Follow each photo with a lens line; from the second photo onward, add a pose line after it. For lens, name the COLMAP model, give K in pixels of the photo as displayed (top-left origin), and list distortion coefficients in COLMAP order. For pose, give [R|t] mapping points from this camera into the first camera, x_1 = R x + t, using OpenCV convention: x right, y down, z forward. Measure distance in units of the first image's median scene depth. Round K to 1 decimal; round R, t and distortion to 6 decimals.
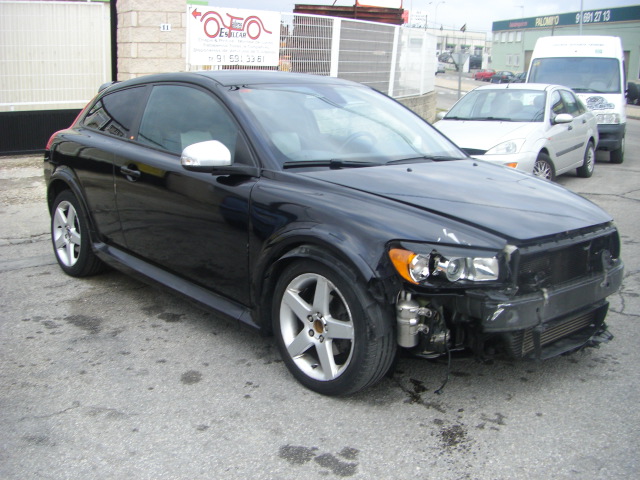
lens RADIAL K [[720.2, 0, 306.9], [0, 720.2, 241.5], [0, 0, 1]] dist [-0.193301, 0.146993]
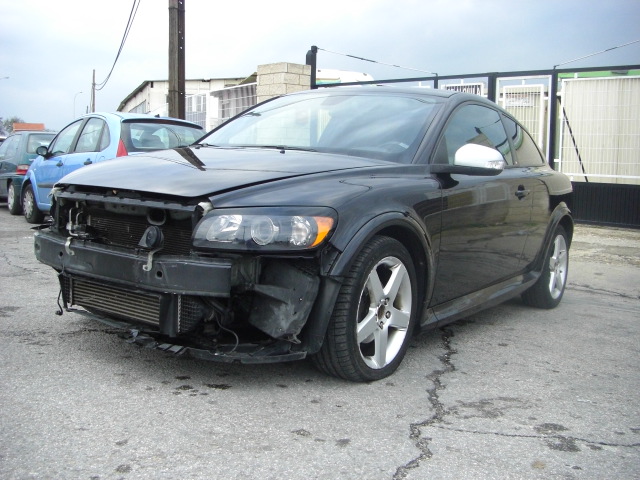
lens RADIAL K [[720.2, 0, 306.9], [0, 720.2, 241.5], [0, 0, 1]] dist [-0.193301, 0.146993]
pose [[0.229488, 0.093874, -0.968774, 1.411332], [-0.261904, 0.964582, 0.031427, -0.049007], [0.937412, 0.246514, 0.245946, 1.071526]]
